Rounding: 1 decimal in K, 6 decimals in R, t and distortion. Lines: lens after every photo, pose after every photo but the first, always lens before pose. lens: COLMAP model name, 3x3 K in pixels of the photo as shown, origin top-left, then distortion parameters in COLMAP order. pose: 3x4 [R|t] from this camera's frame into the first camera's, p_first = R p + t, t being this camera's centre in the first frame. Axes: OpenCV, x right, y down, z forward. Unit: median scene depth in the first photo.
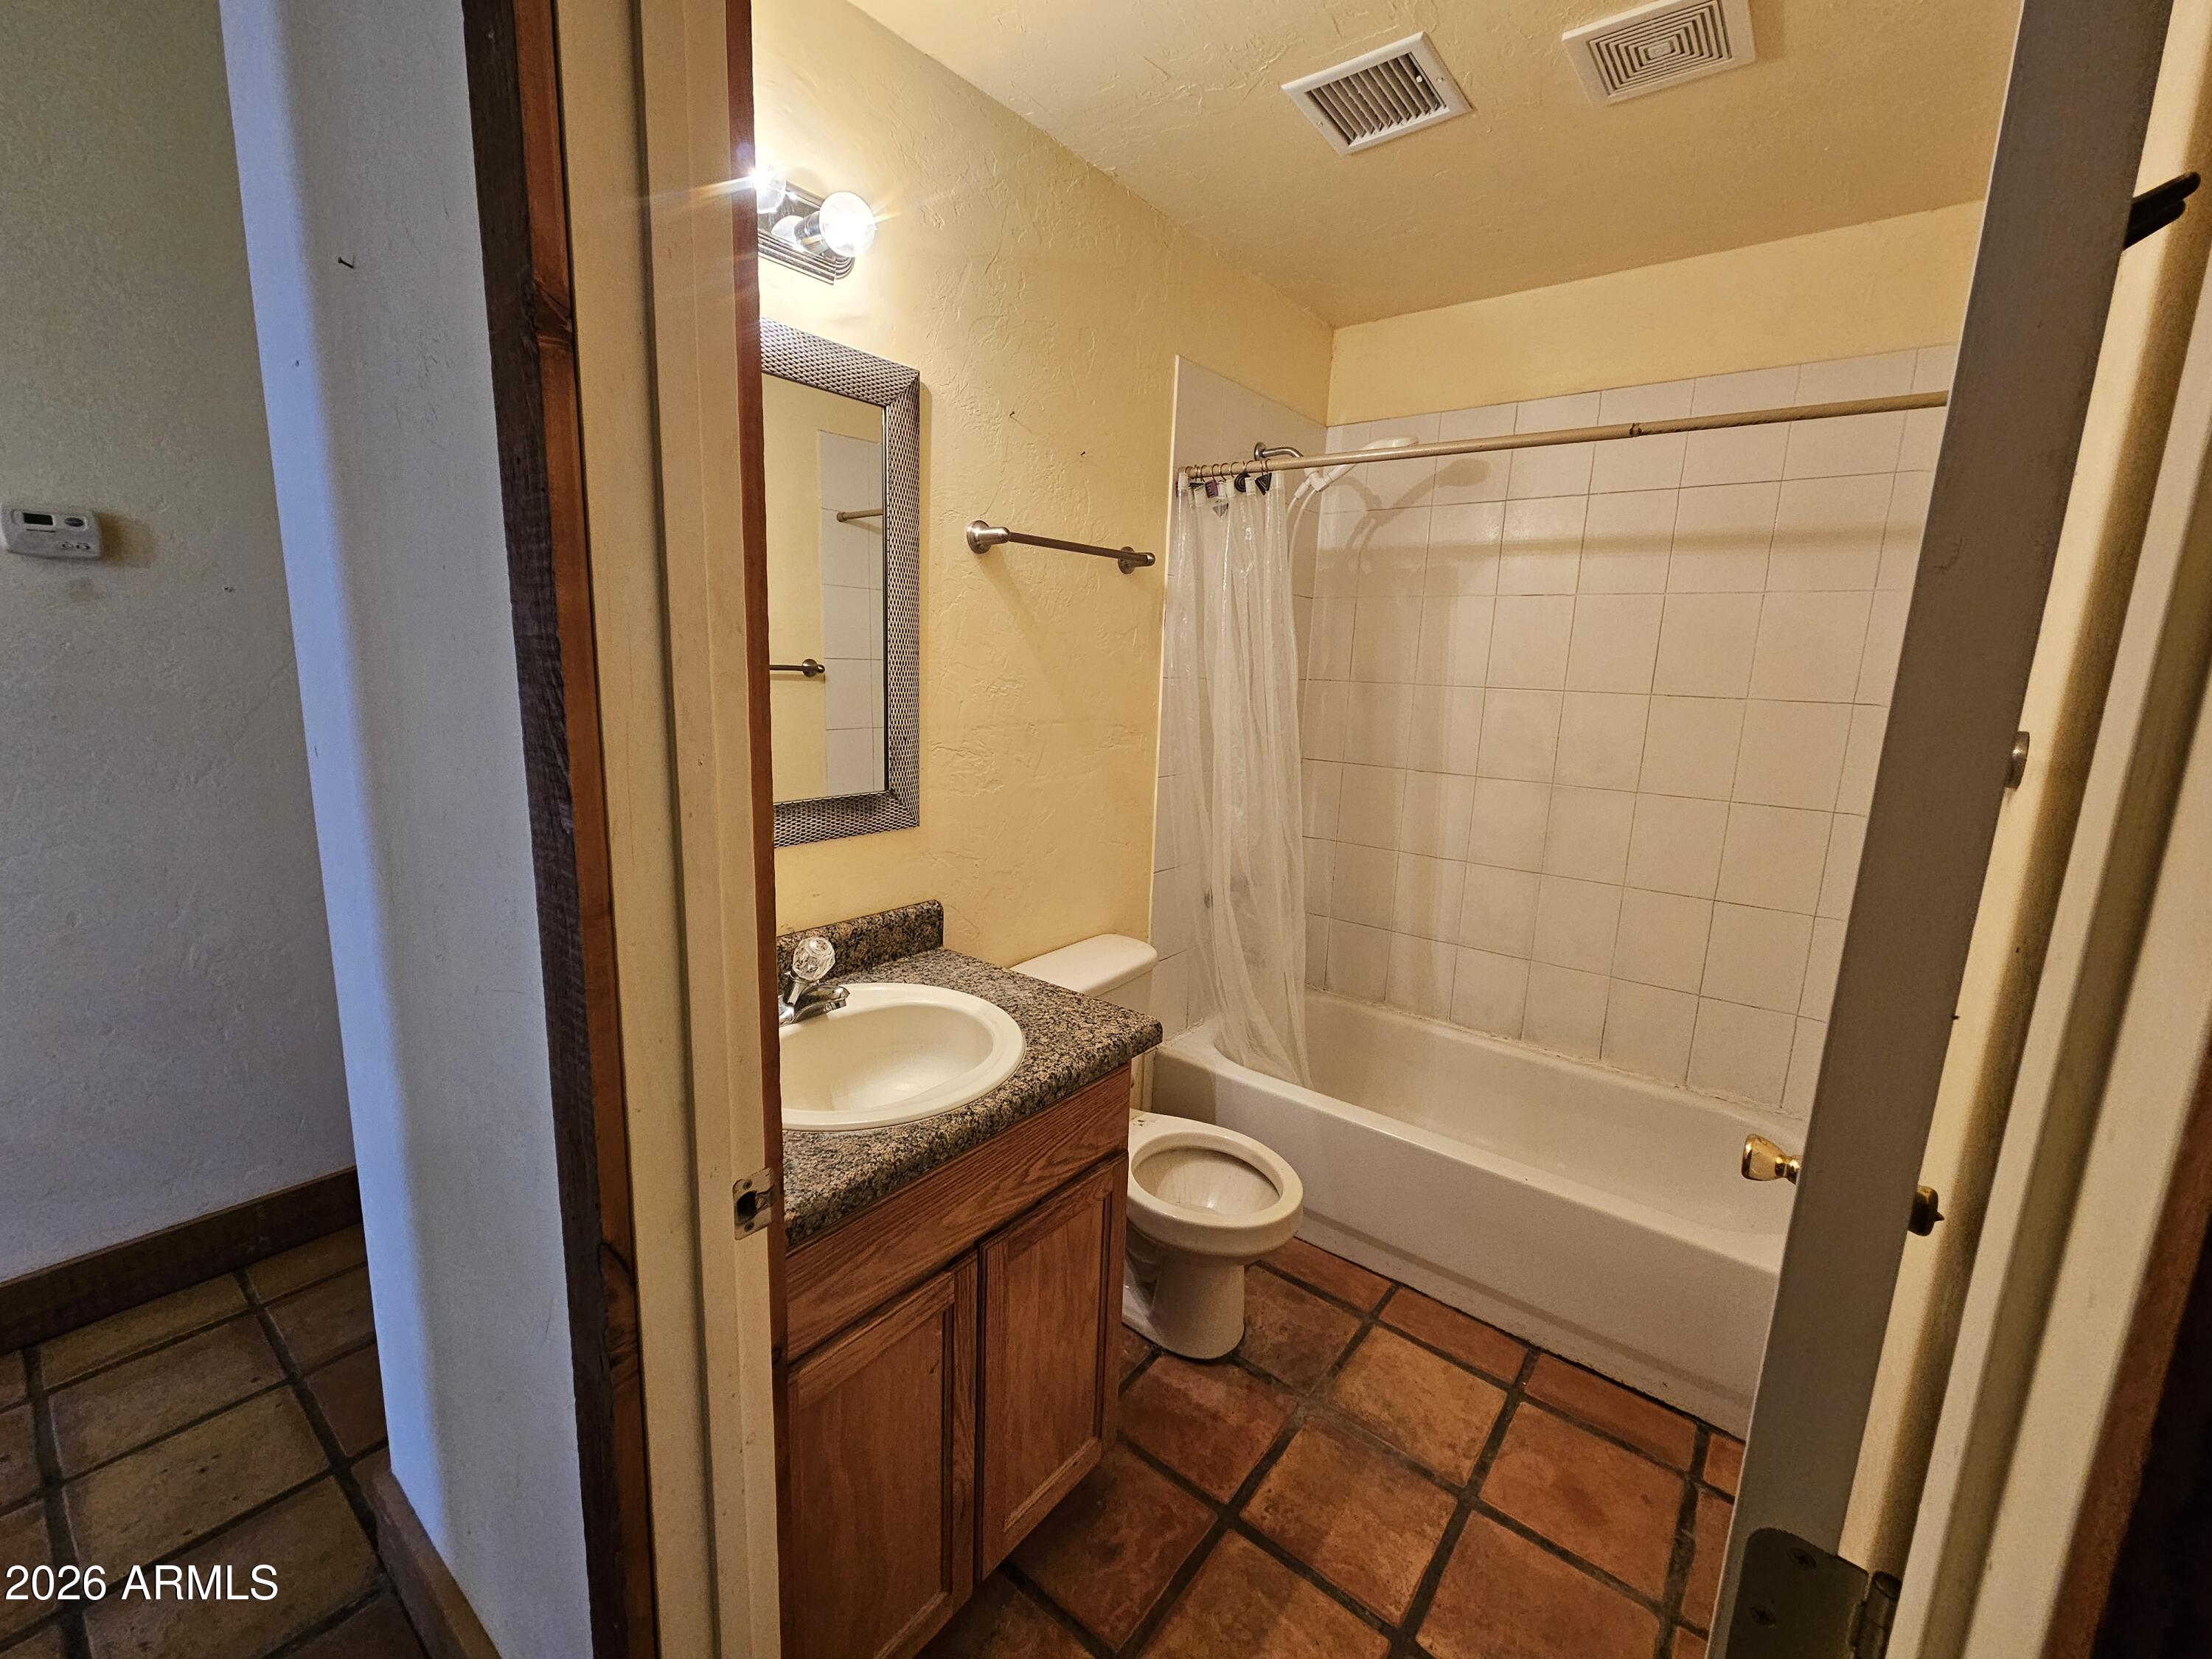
lens RADIAL K [[916.6, 0, 1112.2], [0, 916.6, 829.5], [0, 0, 1]] dist [-0.004322, -0.000380]
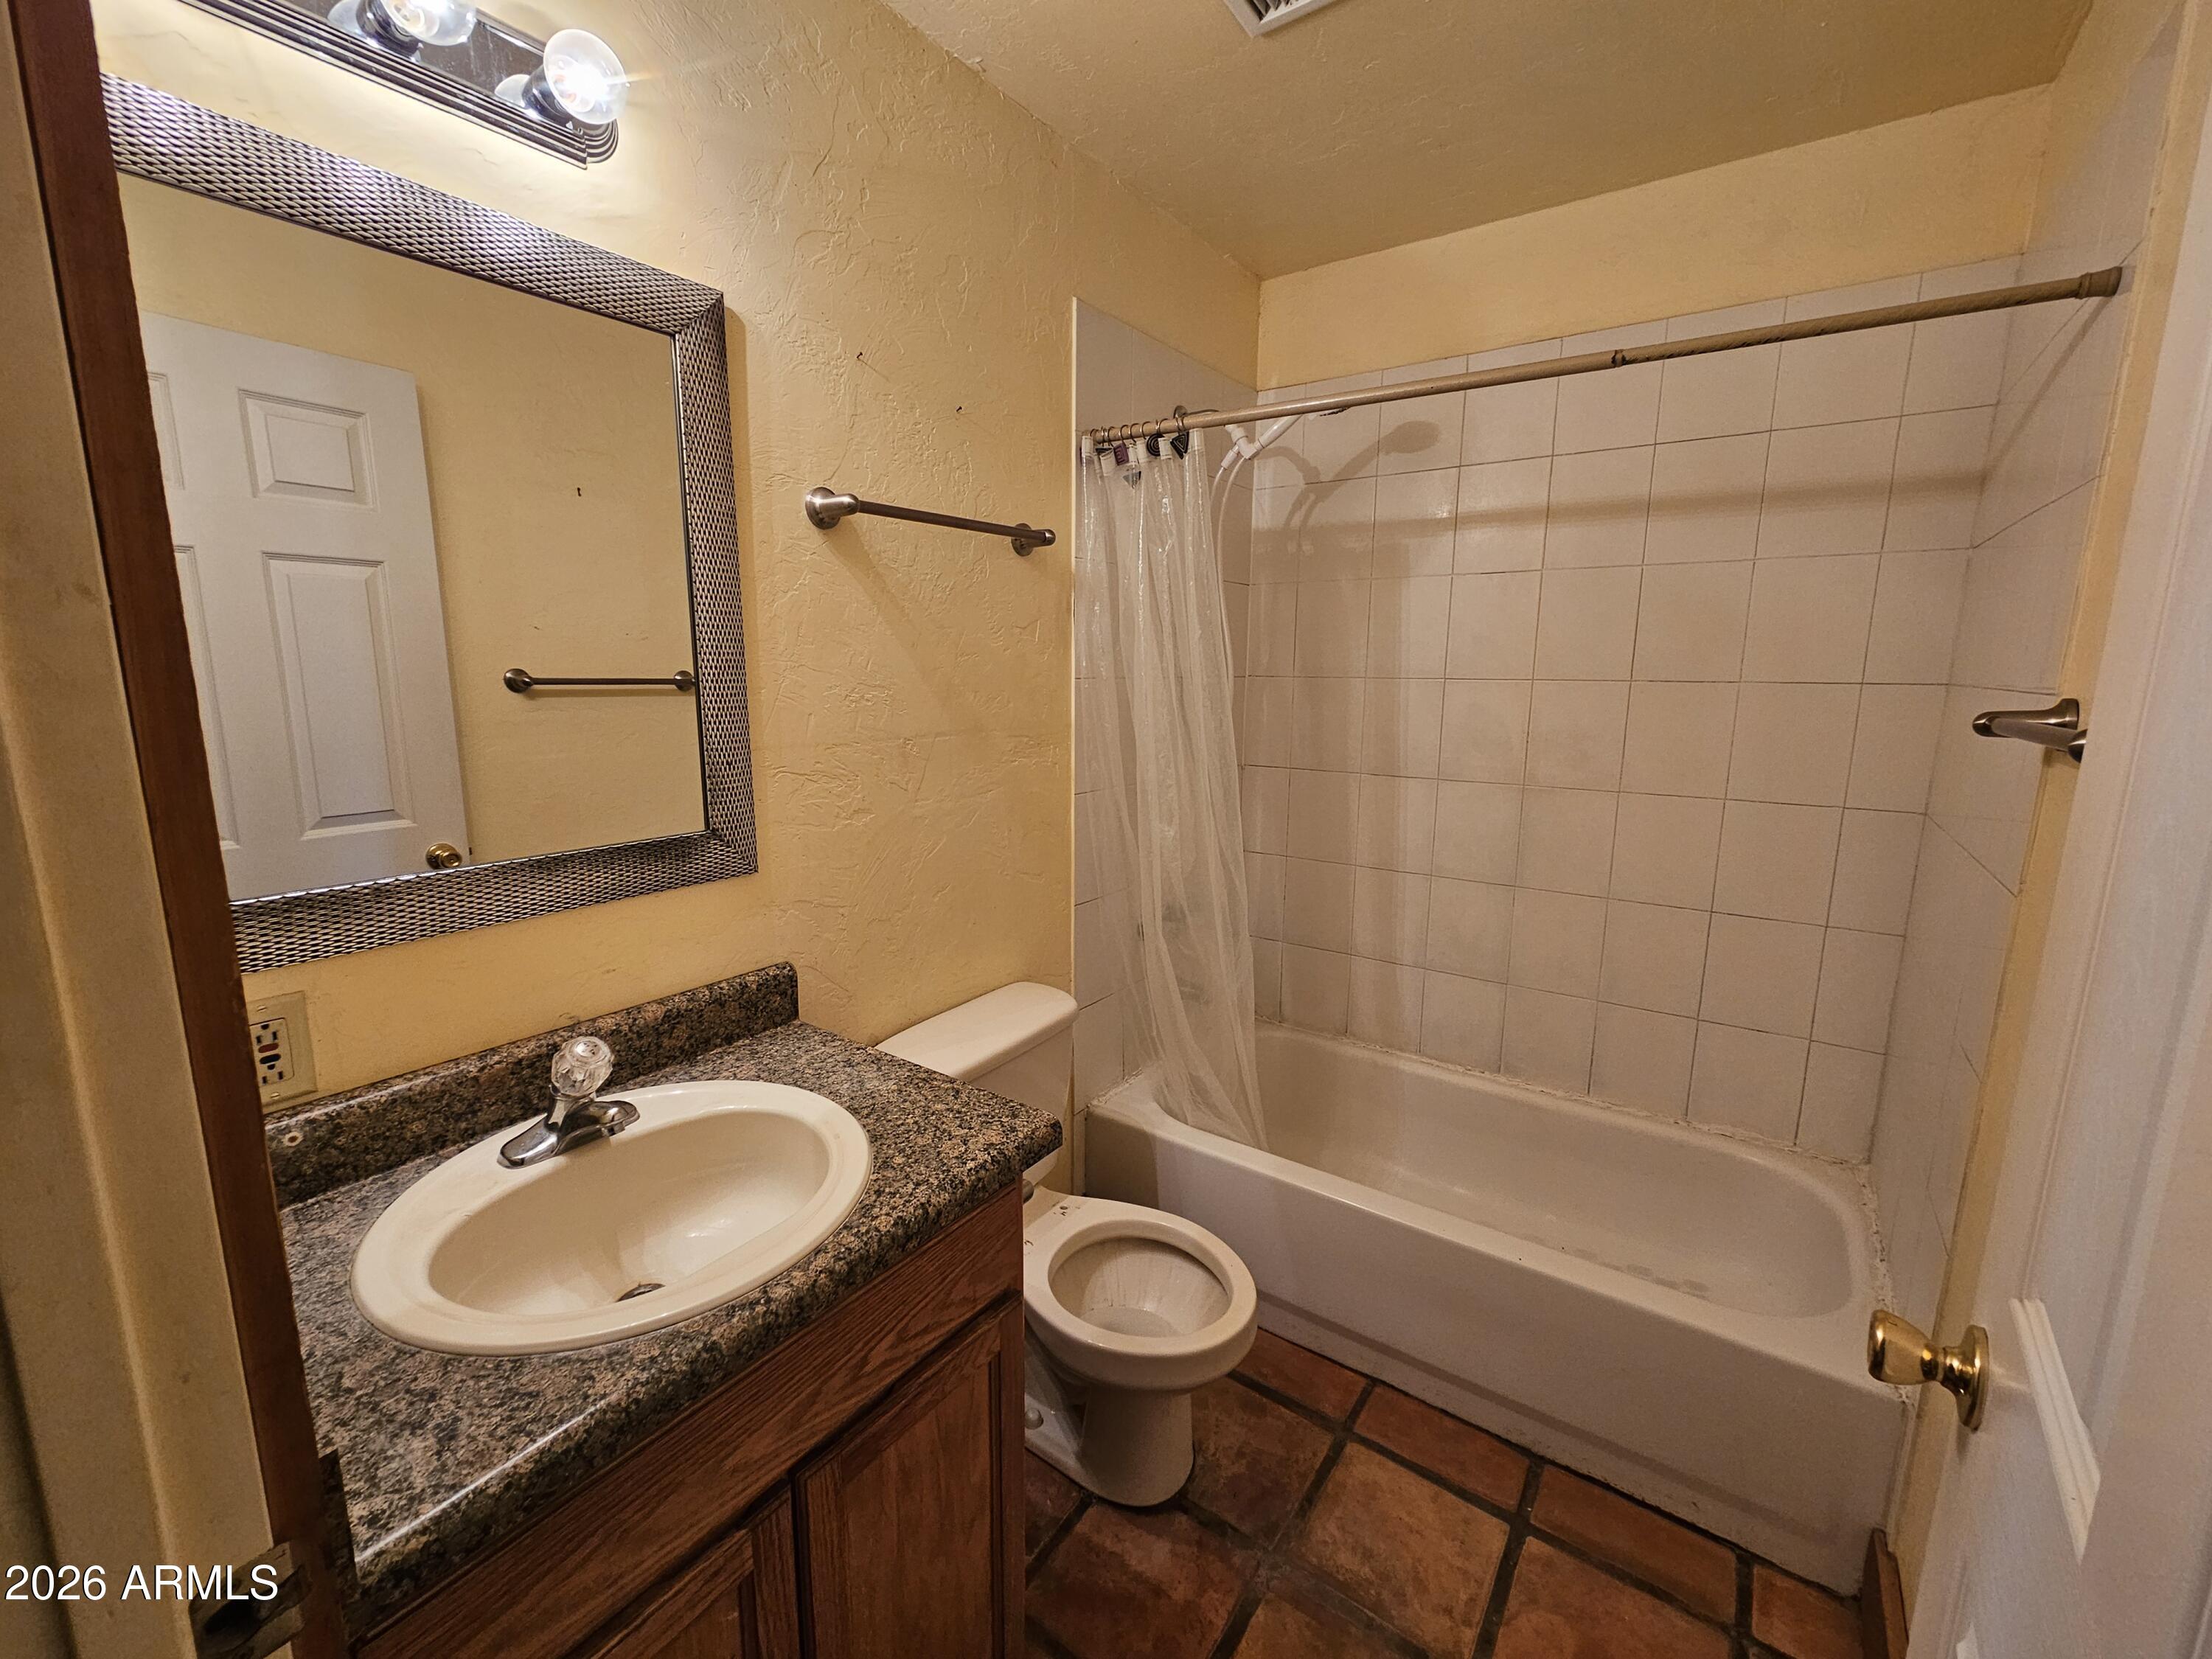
lens RADIAL K [[916.6, 0, 1110.2], [0, 916.6, 827.5], [0, 0, 1]] dist [-0.004322, -0.000380]
pose [[0.998432, -0.037130, 0.041900, 0.057471], [0.037463, 0.999272, -0.007195, -0.022970], [-0.041602, 0.008753, 0.999096, 0.176974]]
